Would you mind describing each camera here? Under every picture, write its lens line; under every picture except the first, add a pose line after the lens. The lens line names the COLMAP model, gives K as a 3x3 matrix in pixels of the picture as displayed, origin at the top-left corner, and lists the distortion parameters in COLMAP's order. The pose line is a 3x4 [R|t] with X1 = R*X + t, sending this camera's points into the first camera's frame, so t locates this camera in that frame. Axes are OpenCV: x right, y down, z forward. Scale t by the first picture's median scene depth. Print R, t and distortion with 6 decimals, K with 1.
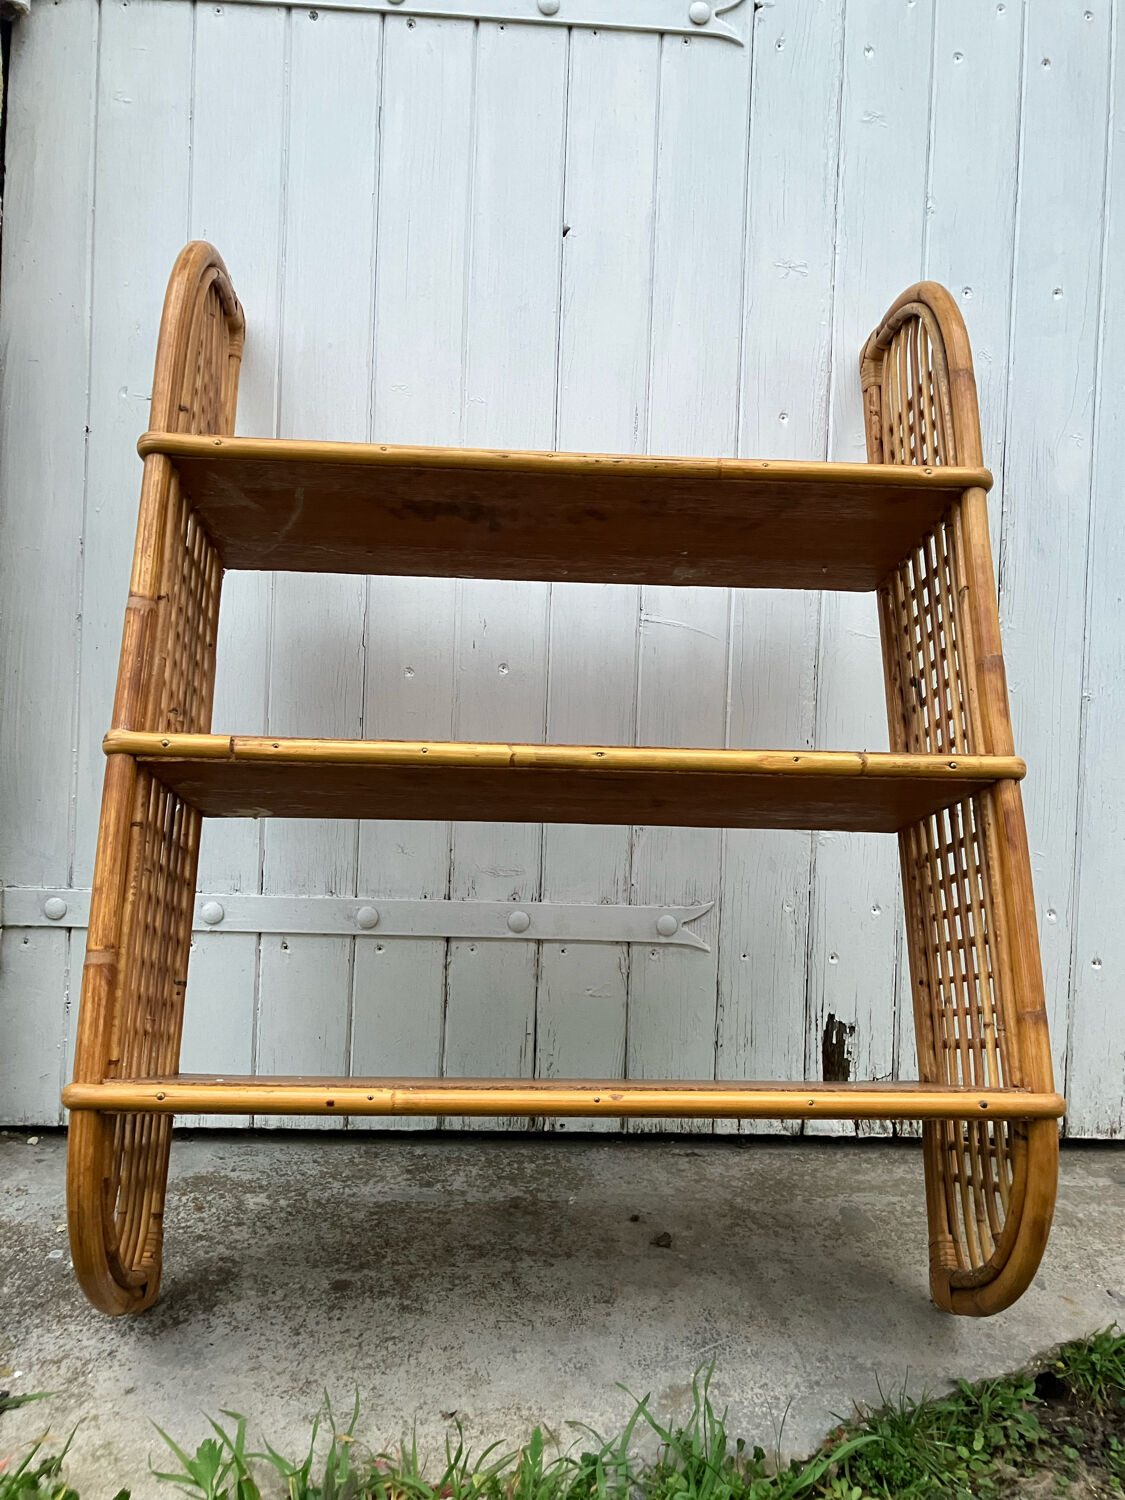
lens RADIAL K [[1238.3, 0, 568.5], [0, 1238.3, 724.3], [0, 0, 1]] dist [0.013859, 0.003775]
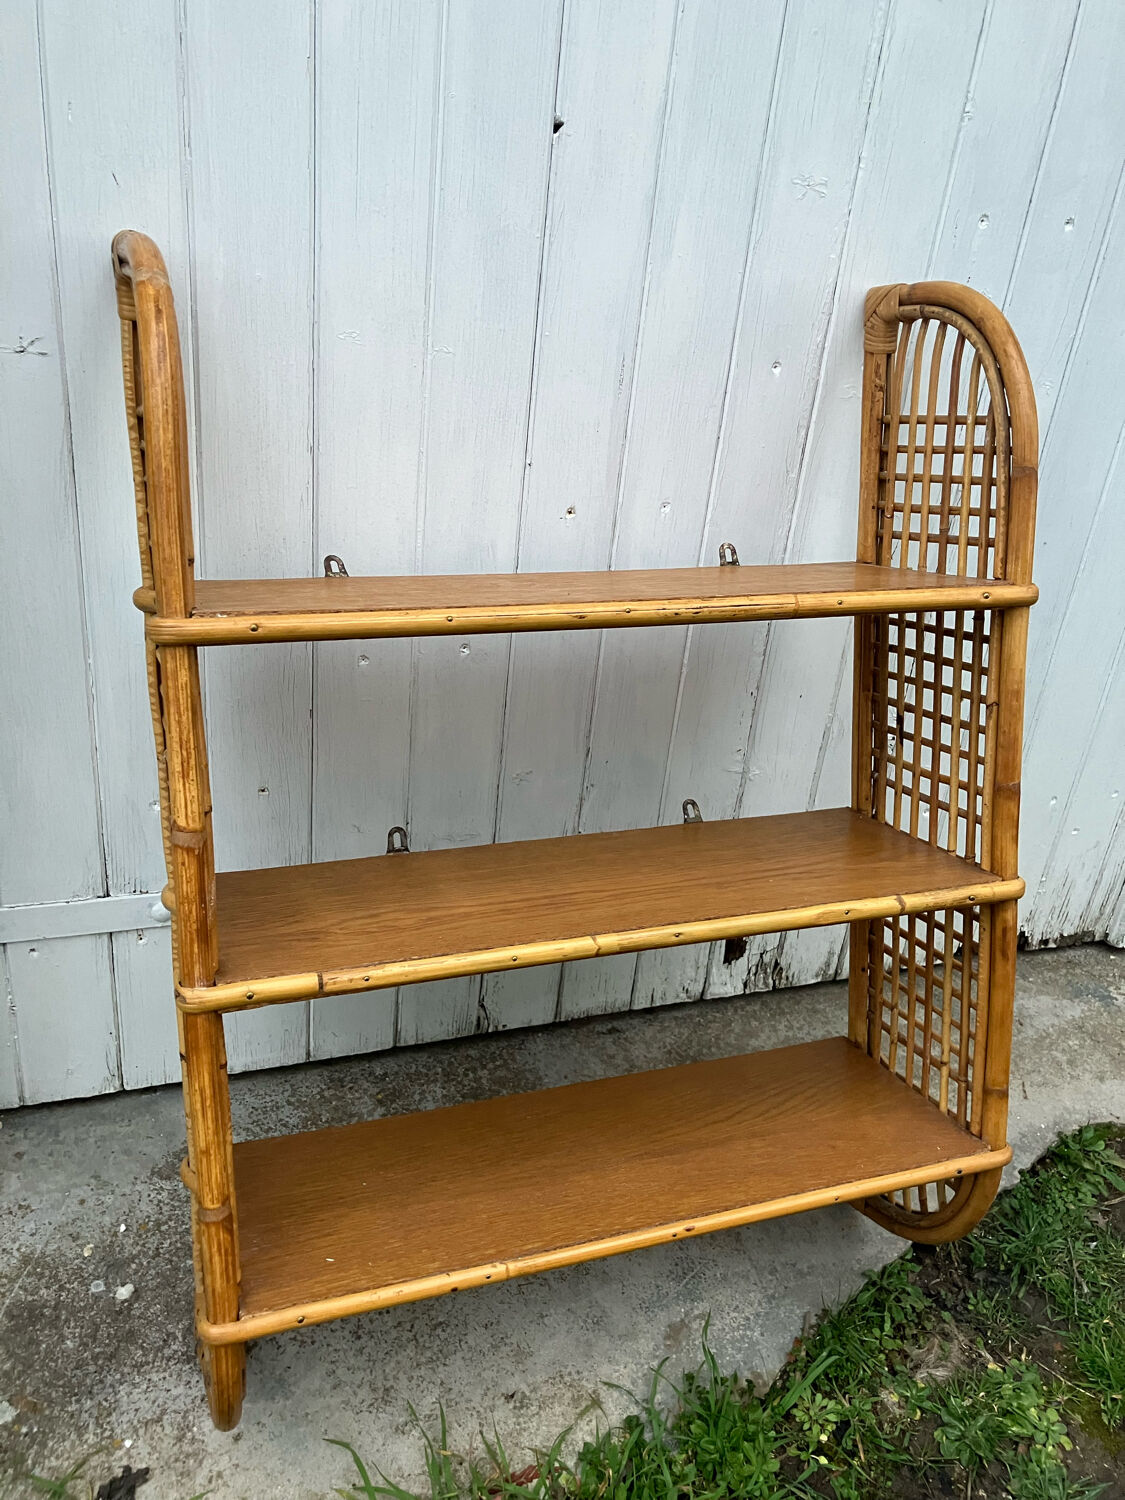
lens RADIAL K [[1238.3, 0, 568.9], [0, 1238.3, 732.9], [0, 0, 1]] dist [0.013859, 0.003775]
pose [[0.960951, -0.063404, 0.269355, -0.274015], [-0.066542, 0.891885, 0.447340, -0.484406], [-0.268597, -0.447796, 0.852839, 0.192675]]
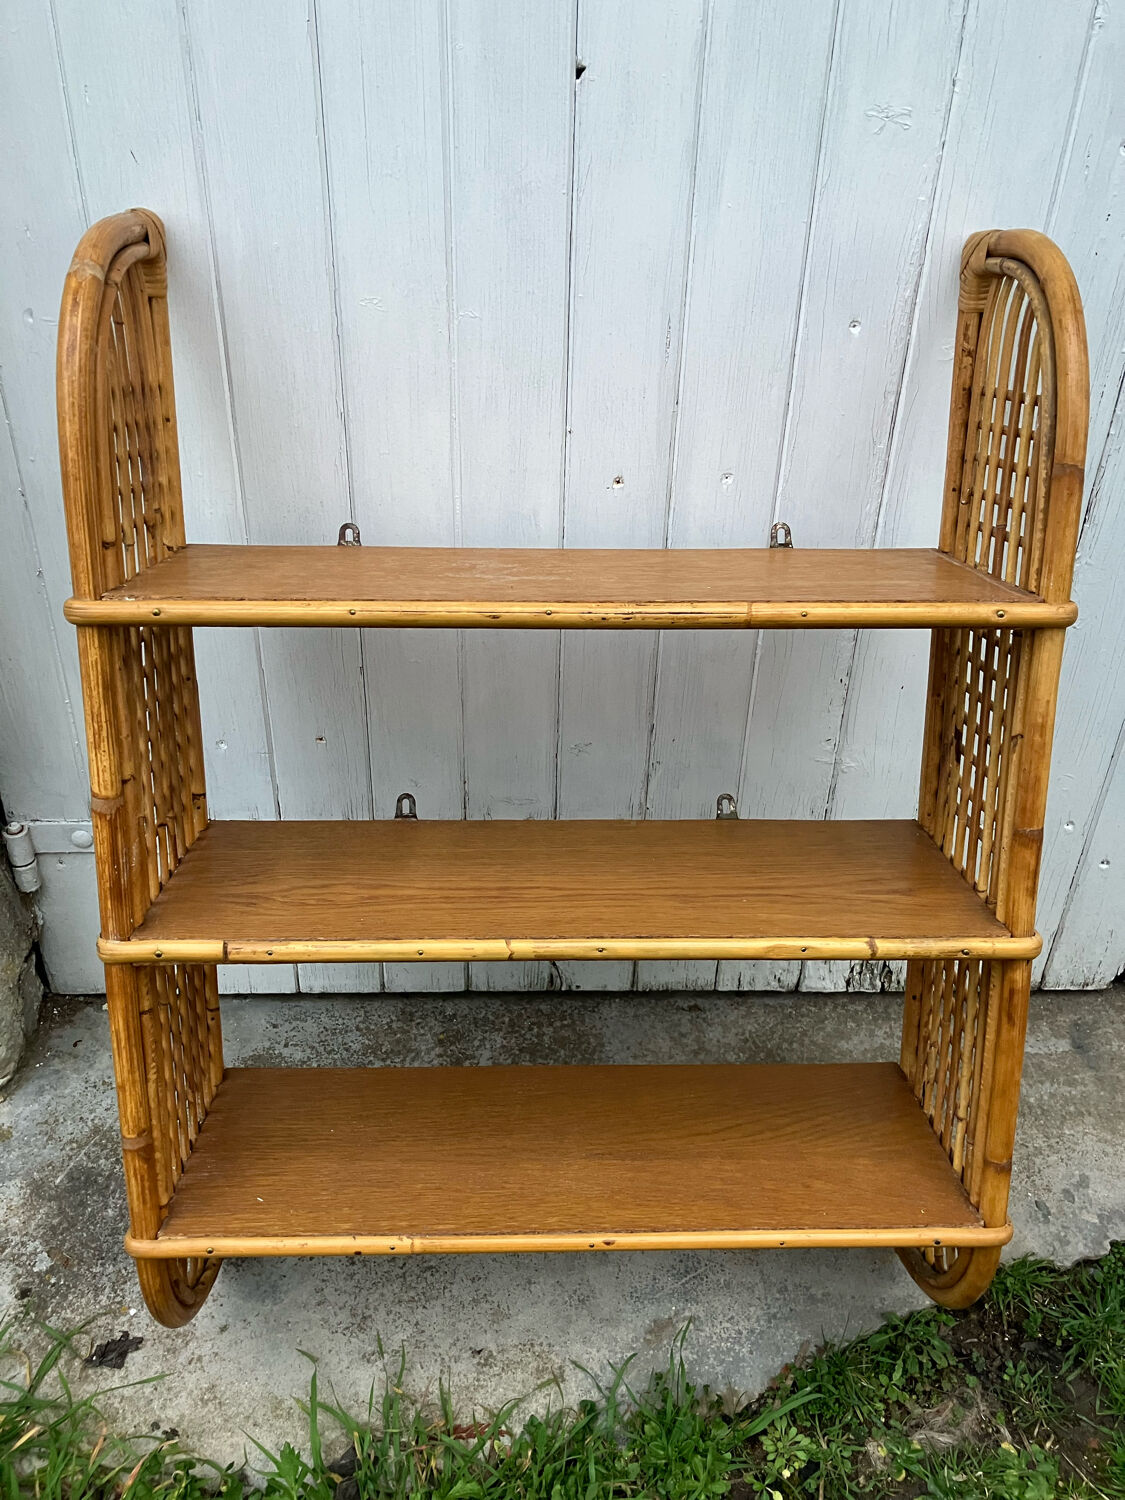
lens RADIAL K [[1238.3, 0, 573.8], [0, 1238.3, 728.6], [0, 0, 1]] dist [0.013859, 0.003775]
pose [[0.999361, 0.014985, -0.032462, 0.028027], [0.004275, 0.851343, 0.524591, -0.536941], [0.035497, -0.524395, 0.850735, 0.218833]]
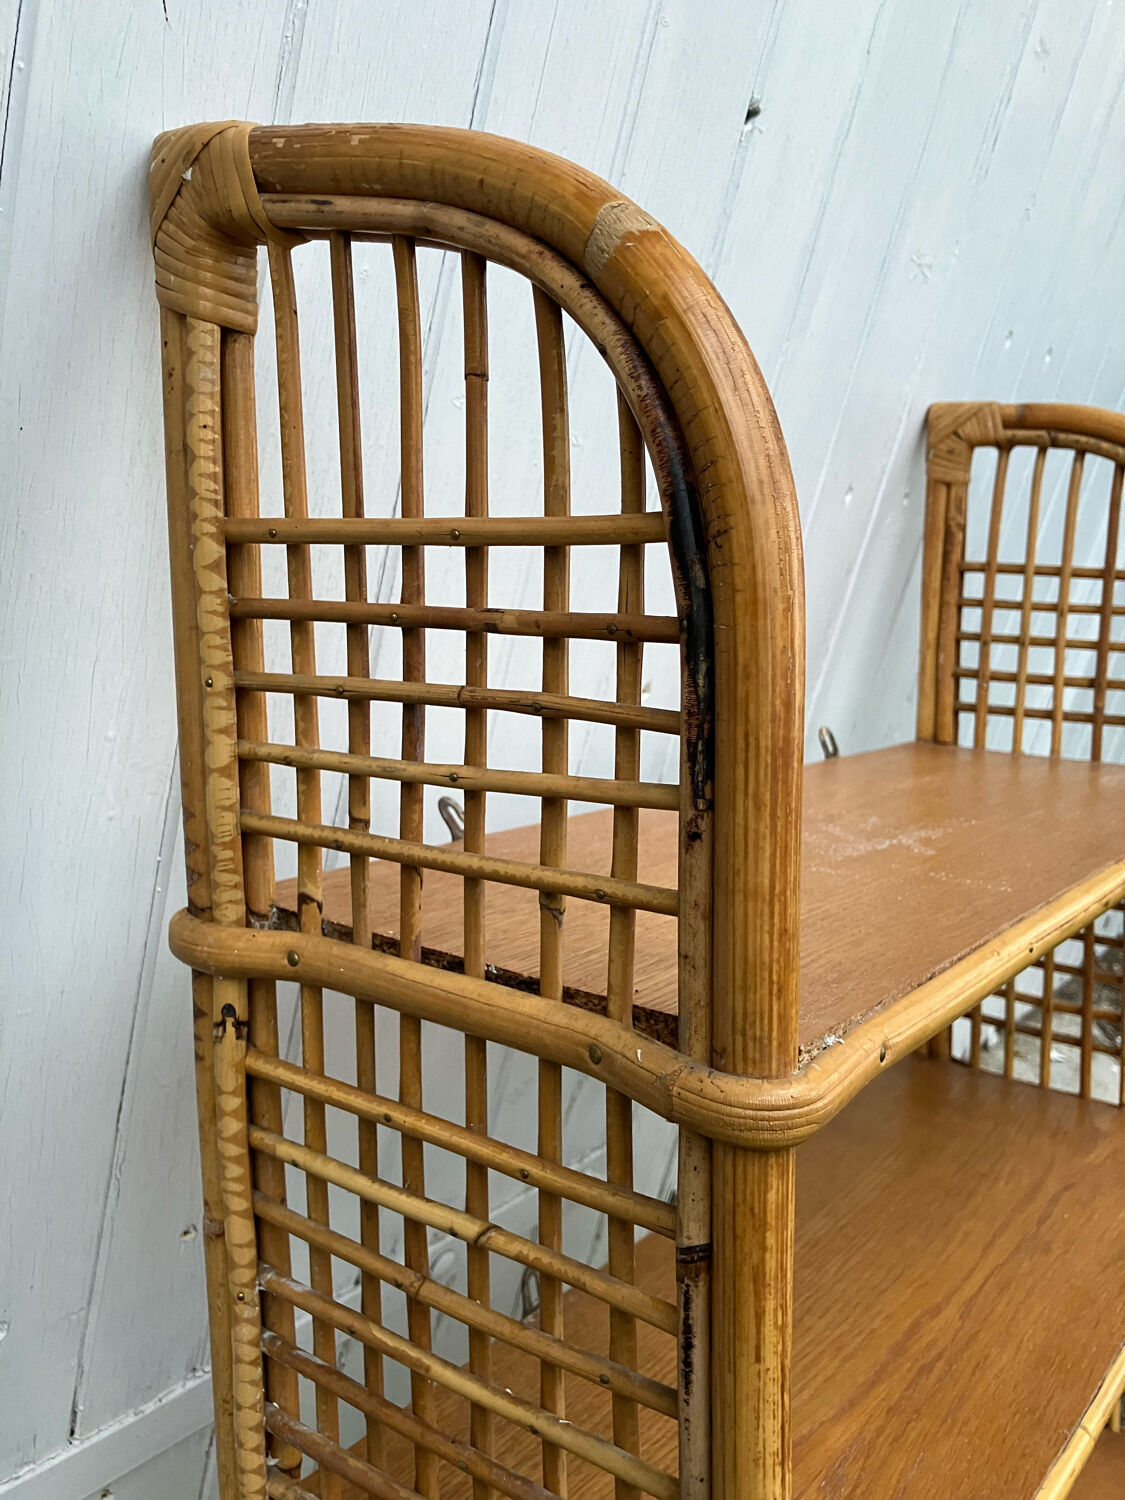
lens RADIAL K [[1238.3, 0, 565.1], [0, 1238.3, 736.1], [0, 0, 1]] dist [0.013859, 0.003775]
pose [[0.673604, -0.082690, 0.734452, -0.528211], [-0.207302, 0.932695, 0.295137, -0.351647], [-0.709425, -0.351059, 0.611125, 0.783017]]
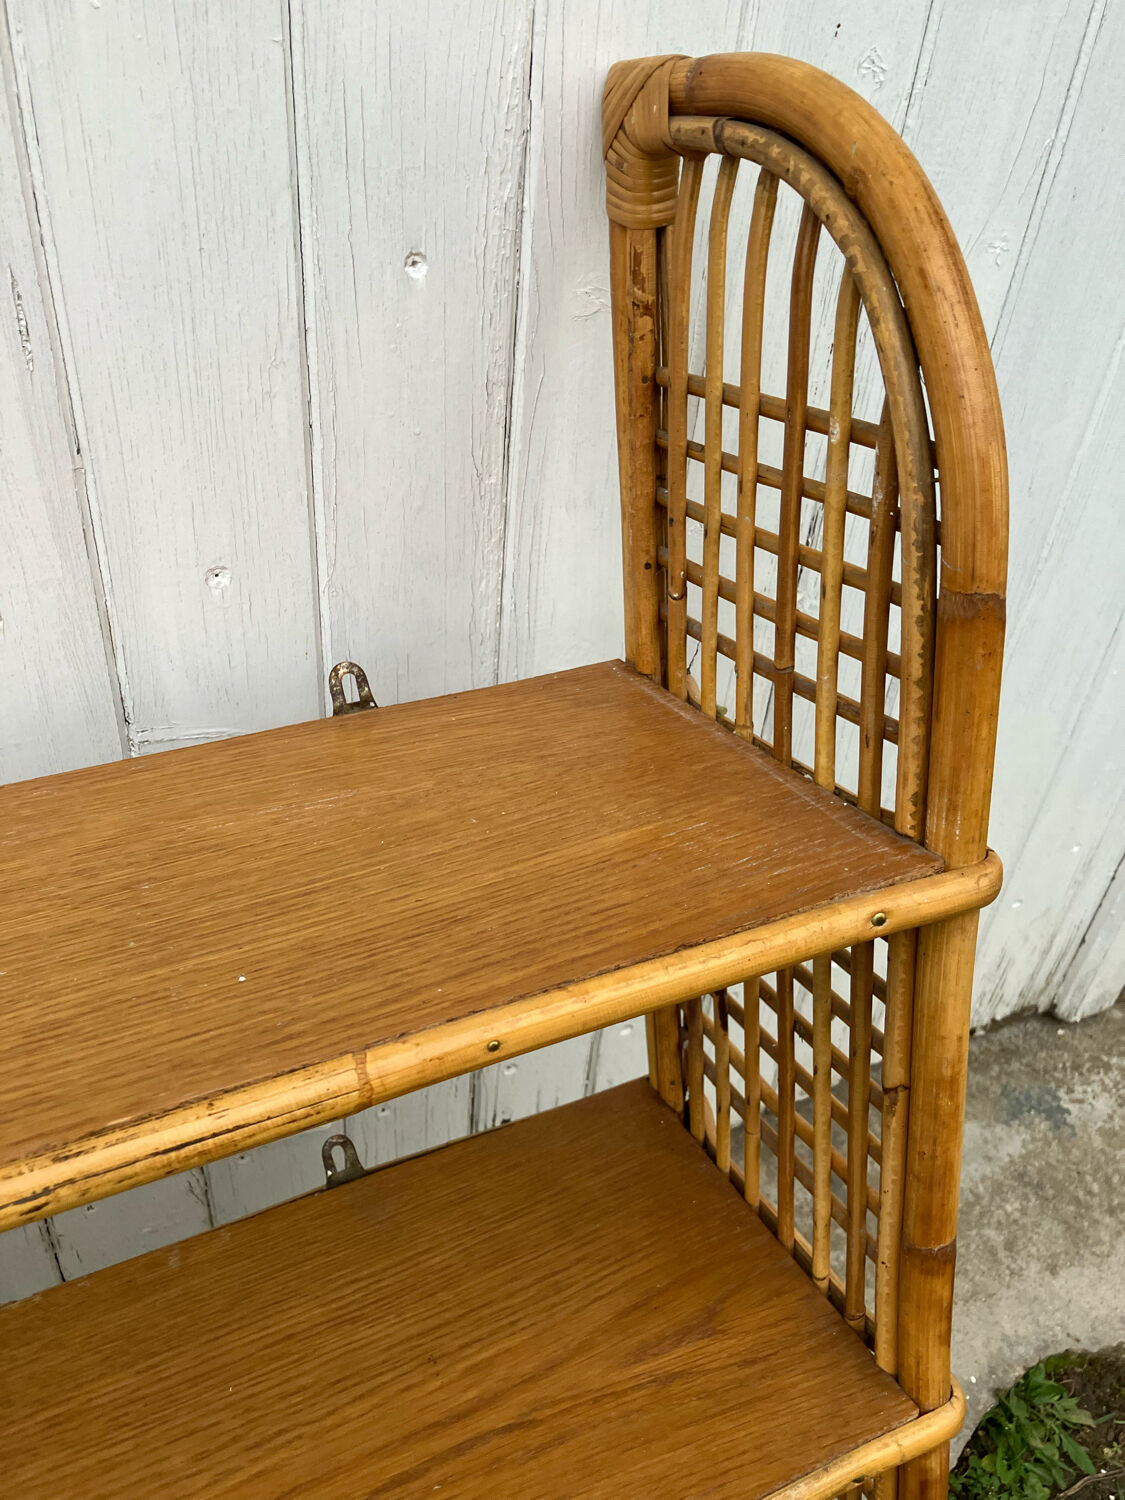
lens RADIAL K [[1238.3, 0, 569.1], [0, 1238.3, 746.4], [0, 0, 1]] dist [0.013859, 0.003775]
pose [[0.931293, -0.188937, 0.311443, 0.079473], [-0.046338, 0.786583, 0.615744, -0.449674], [-0.361312, -0.587869, 0.723784, 0.726002]]
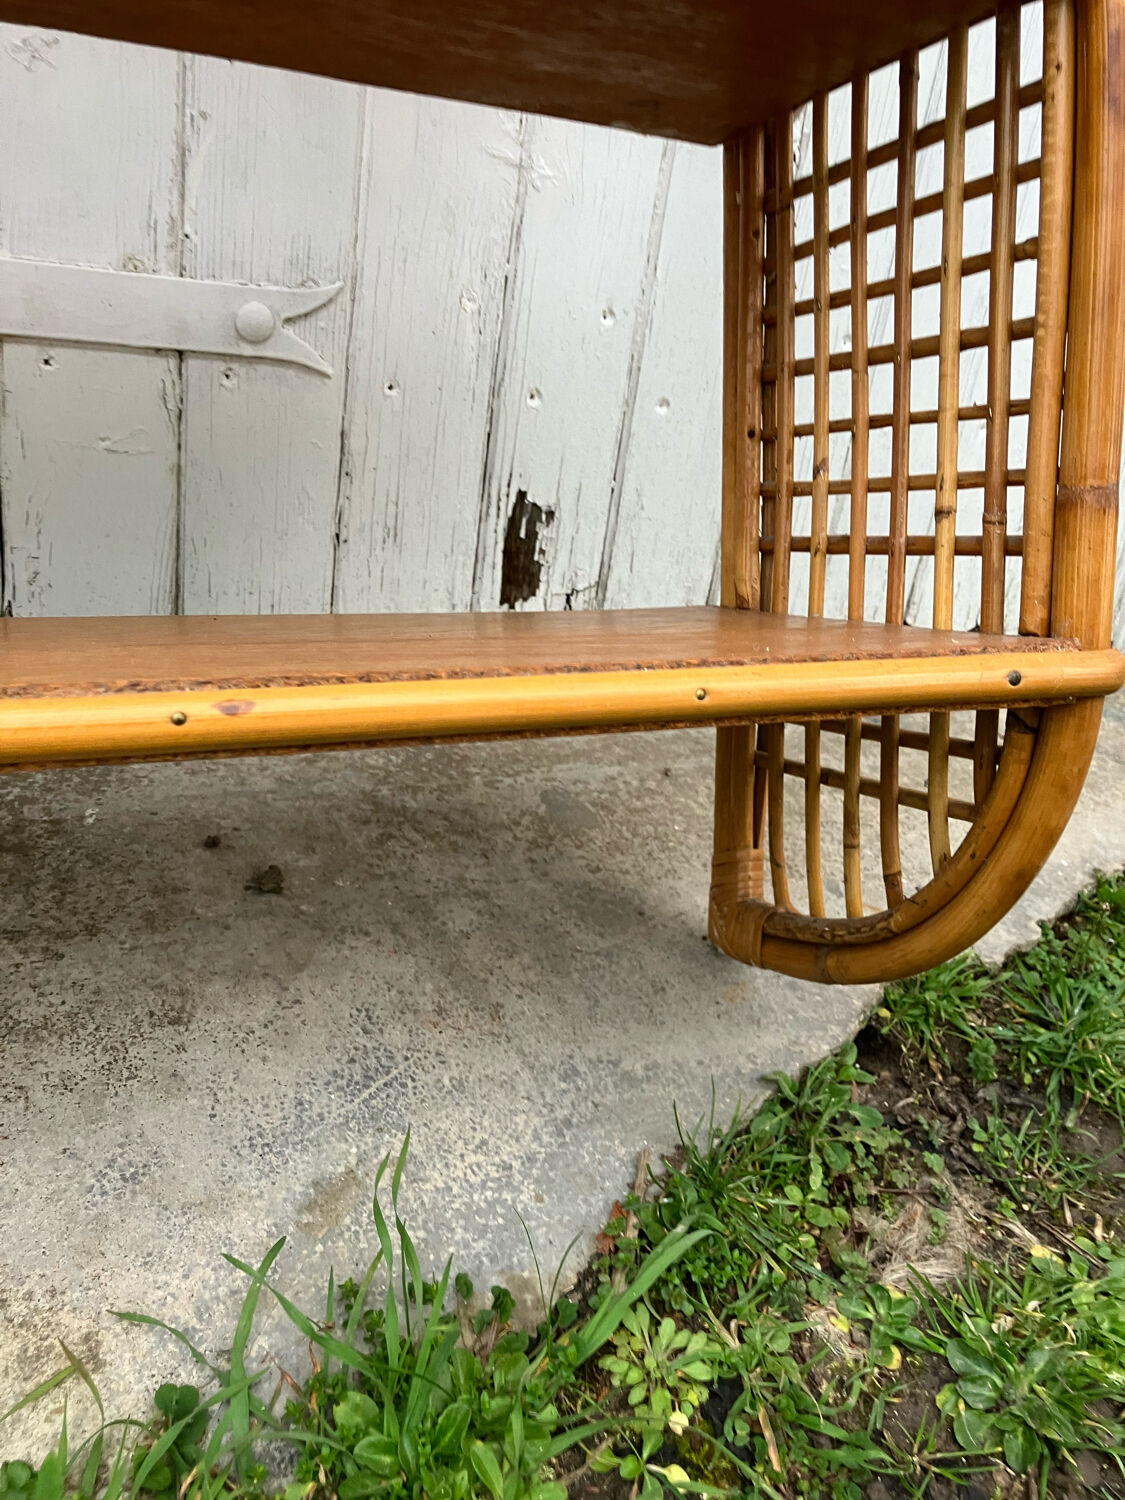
lens RADIAL K [[1238.3, 0, 562.8], [0, 1238.3, 737.4], [0, 0, 1]] dist [0.013859, 0.003775]
pose [[0.928260, -0.055898, 0.367707, -0.003833], [-0.101701, 0.912817, 0.395503, 0.120476], [-0.357757, -0.404526, 0.841647, 0.513723]]
